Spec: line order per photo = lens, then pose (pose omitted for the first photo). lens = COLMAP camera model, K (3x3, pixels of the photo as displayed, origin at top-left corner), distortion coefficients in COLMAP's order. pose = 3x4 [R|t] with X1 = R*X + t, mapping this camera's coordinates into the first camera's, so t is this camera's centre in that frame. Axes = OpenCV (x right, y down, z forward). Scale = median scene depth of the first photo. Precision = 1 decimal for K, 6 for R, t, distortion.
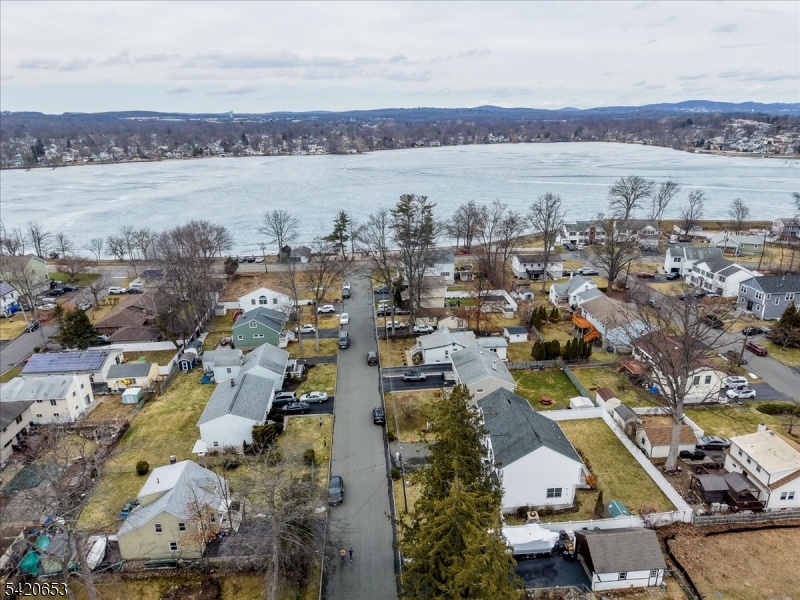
lens RADIAL K [[526.5, 0, 400.0], [0, 526.5, 300.0], [0, 0, 1]] dist [0.004544, -0.002051]
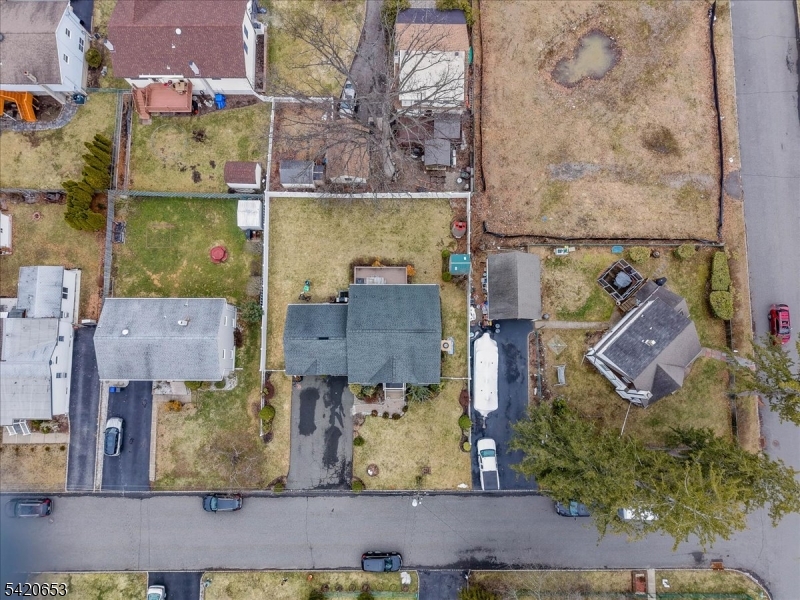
lens RADIAL K [[526.5, 0, 400.0], [0, 526.5, 300.0], [0, 0, 1]] dist [0.004544, -0.002051]
pose [[0.080634, -0.984280, 0.157131, 0.090039], [0.309053, 0.174565, 0.934887, -0.276319], [-0.947620, -0.026822, 0.318271, 0.386726]]
